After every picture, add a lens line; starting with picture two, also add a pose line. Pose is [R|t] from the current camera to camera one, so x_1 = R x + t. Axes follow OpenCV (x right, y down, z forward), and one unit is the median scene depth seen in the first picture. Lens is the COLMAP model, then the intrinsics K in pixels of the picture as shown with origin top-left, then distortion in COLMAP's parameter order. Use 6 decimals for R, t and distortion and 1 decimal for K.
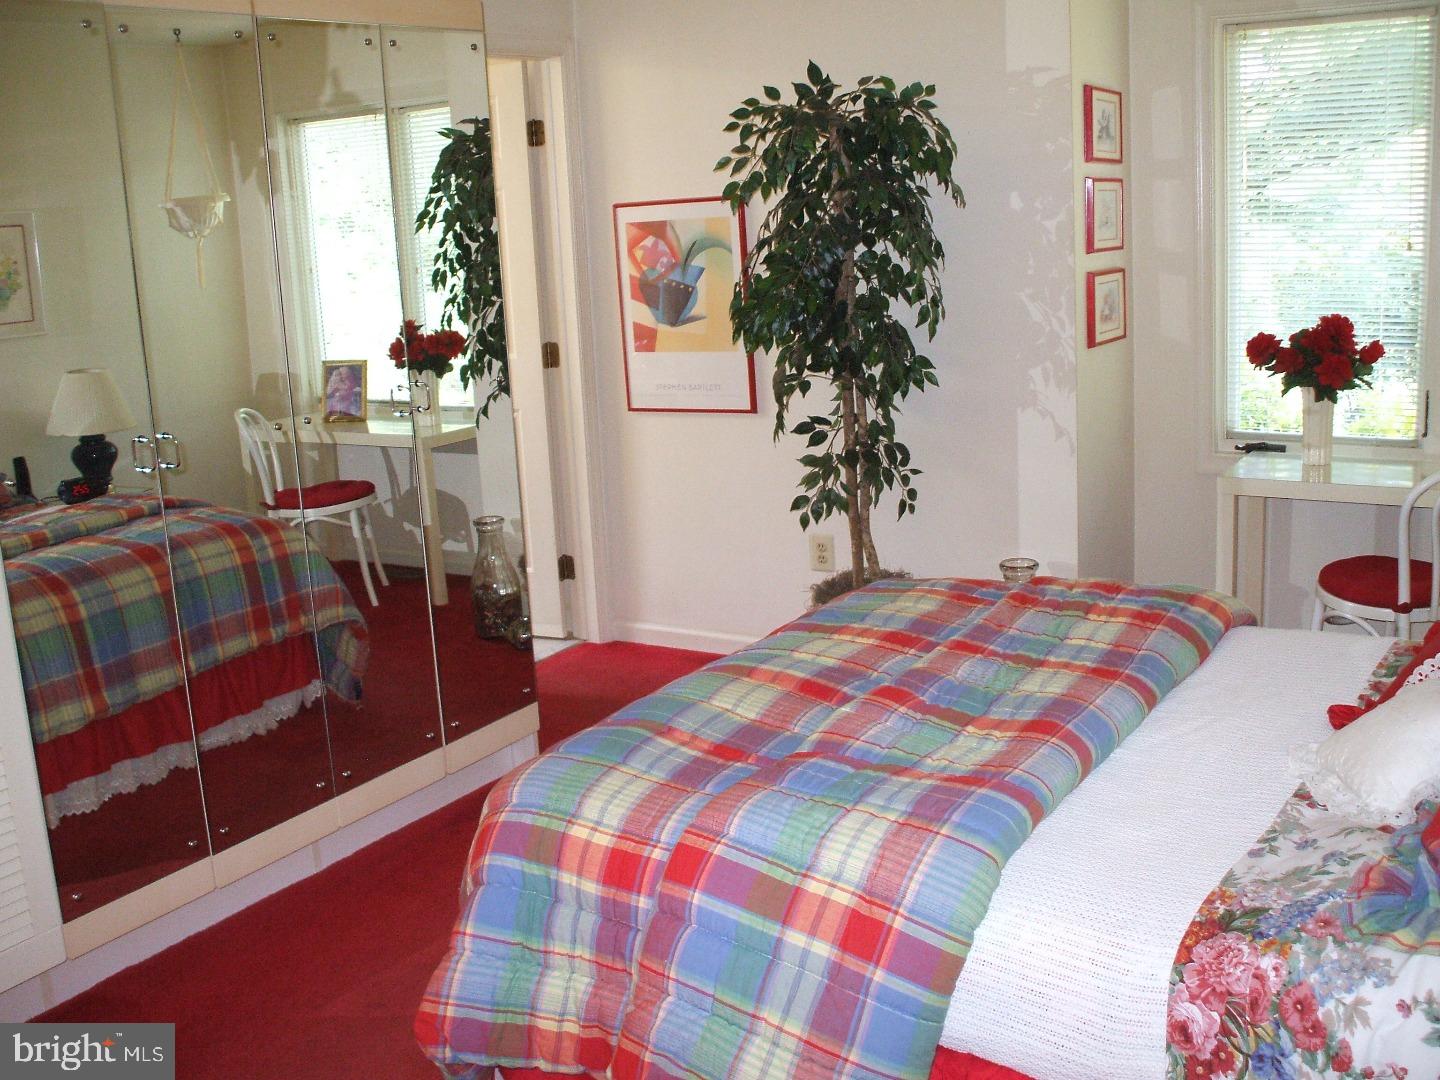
lens RADIAL K [[1575.0, 0, 739.5], [0, 1575.0, 540.8], [0, 0, 1]] dist [-0.258760, 0.367834]
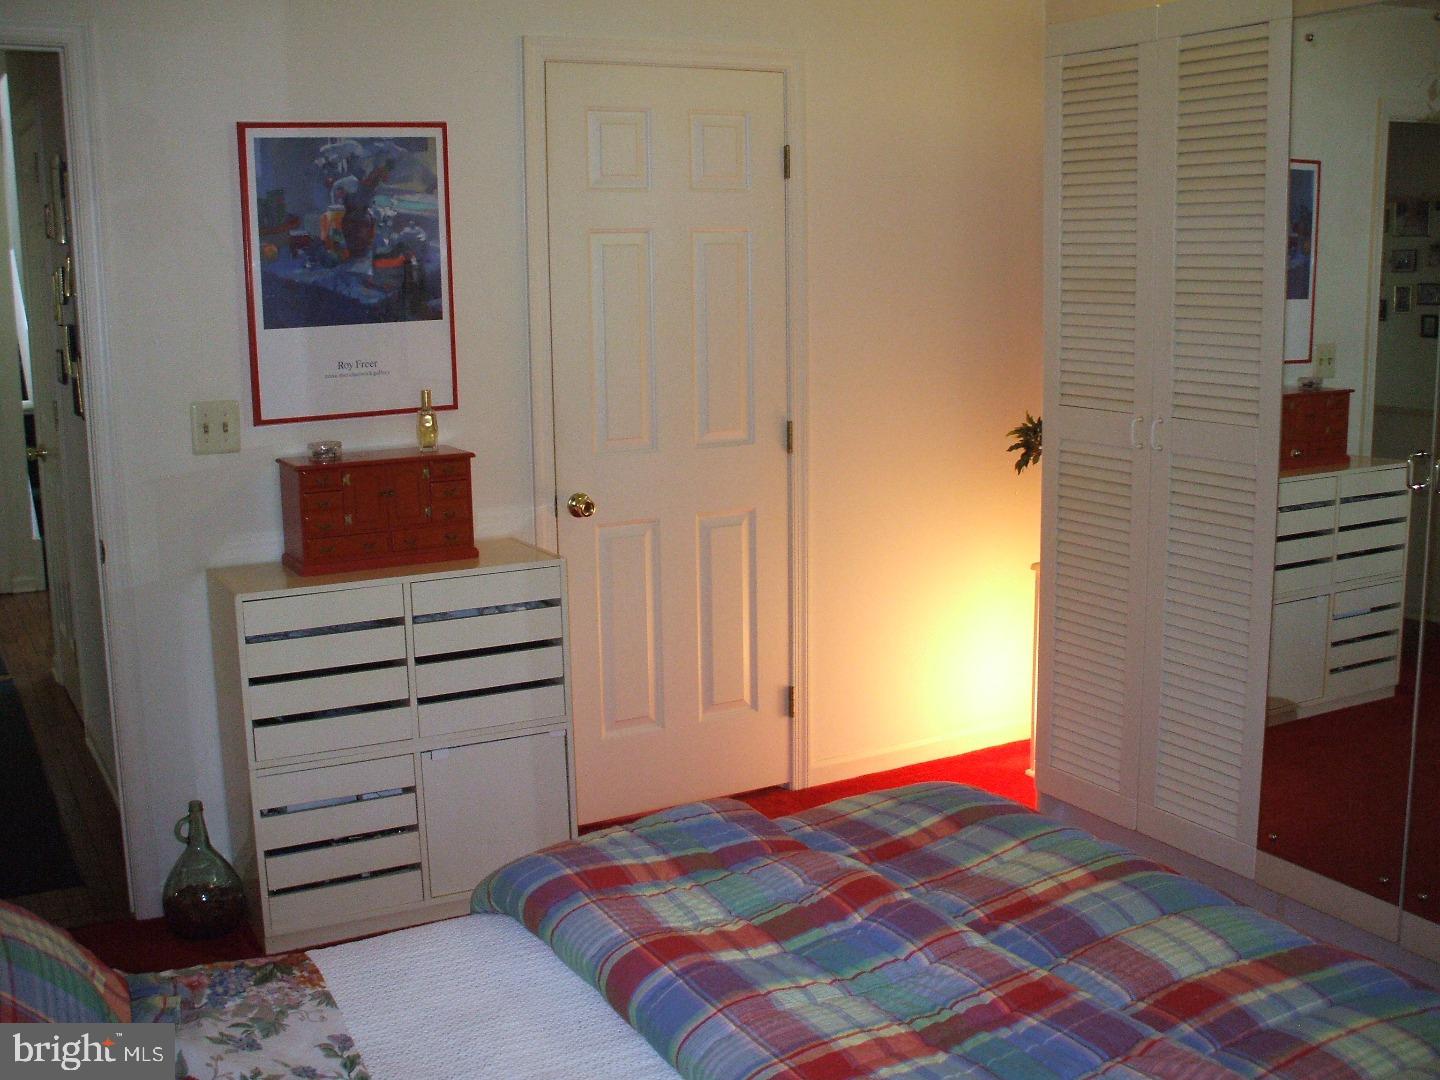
lens RADIAL K [[1575.0, 0, 739.5], [0, 1575.0, 540.8], [0, 0, 1]] dist [-0.258760, 0.367834]
pose [[-0.485533, 0.209191, -0.848821, 0.721483], [-0.155243, 0.934885, 0.319202, -0.289708], [0.860324, 0.286757, -0.421442, 1.189500]]
